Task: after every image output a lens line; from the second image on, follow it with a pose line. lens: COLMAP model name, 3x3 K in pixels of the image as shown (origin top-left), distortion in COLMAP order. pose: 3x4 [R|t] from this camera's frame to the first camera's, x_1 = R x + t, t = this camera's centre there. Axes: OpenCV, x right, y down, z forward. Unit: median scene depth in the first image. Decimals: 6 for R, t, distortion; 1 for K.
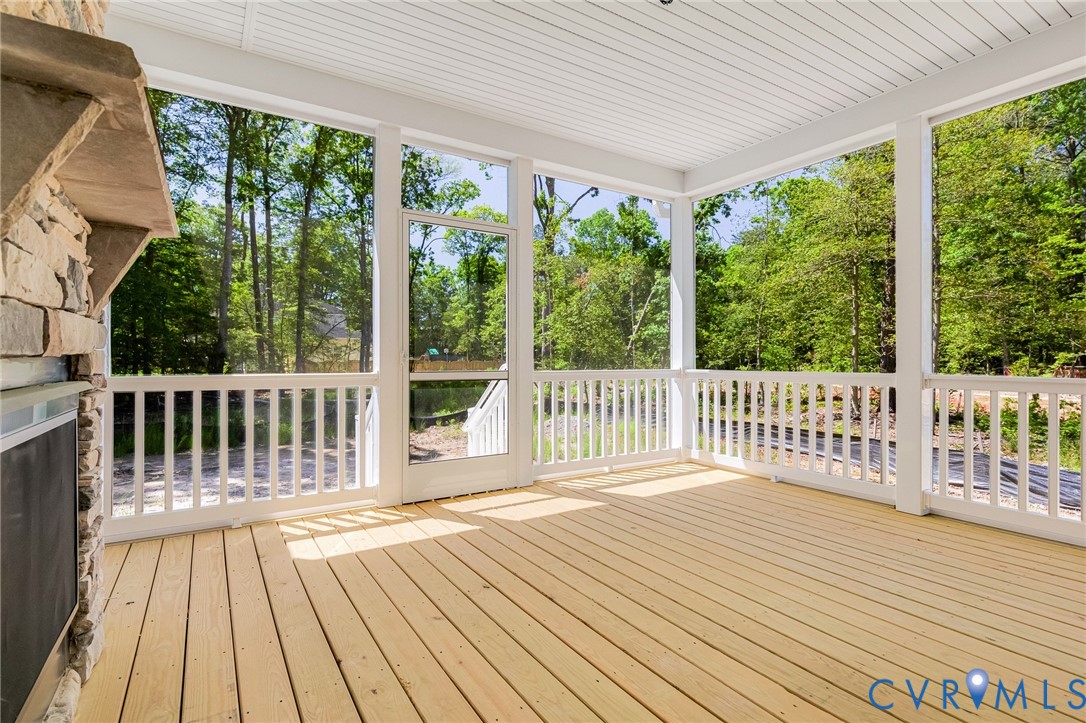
lens RADIAL K [[530.4, 0, 547.3], [0, 530.4, 377.3], [0, 0, 1]] dist [-0.000600, 0.000084]
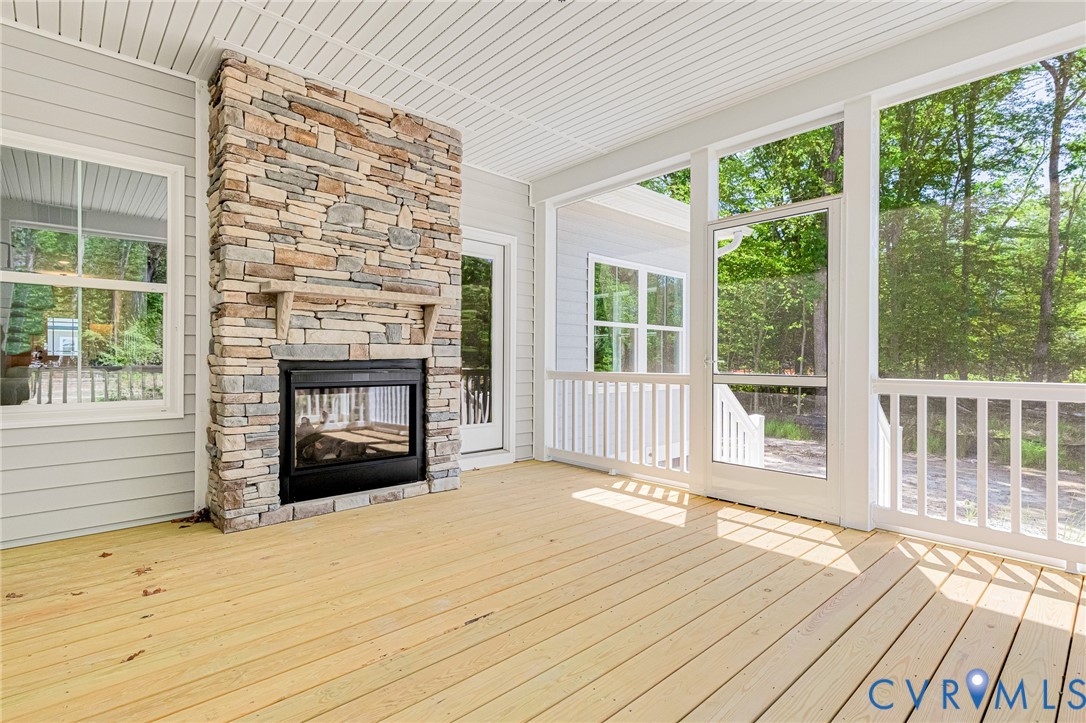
lens RADIAL K [[530.0, 0, 537.2], [0, 530.0, 356.8], [0, 0, 1]] dist [0.001911, 0.001083]
pose [[0.167483, -0.005943, -0.985857, 0.766652], [-0.041122, 0.999069, -0.013009, -0.012956], [0.985017, 0.042719, 0.167083, 0.510612]]
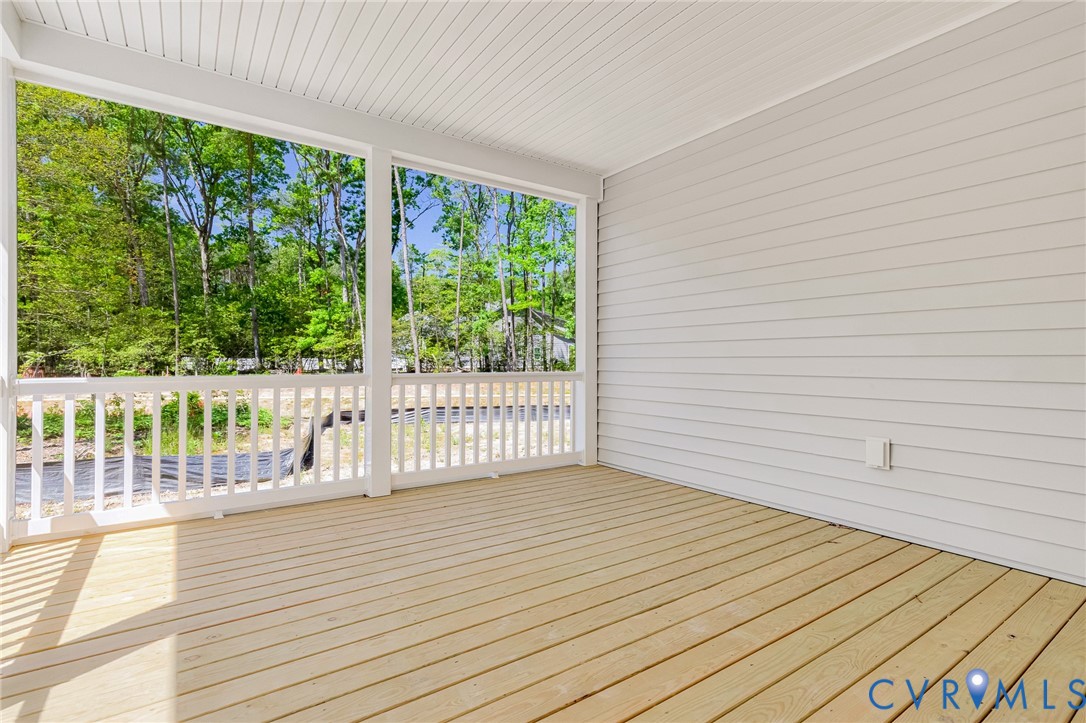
lens RADIAL K [[527.3, 0, 548.4], [0, 527.3, 358.6], [0, 0, 1]] dist [0.002695, 0.000152]
pose [[-0.043347, 0.001709, 0.999059, -0.455600], [0.033436, 0.999441, -0.000259, -0.022781], [-0.998500, 0.033393, -0.043380, 0.696966]]
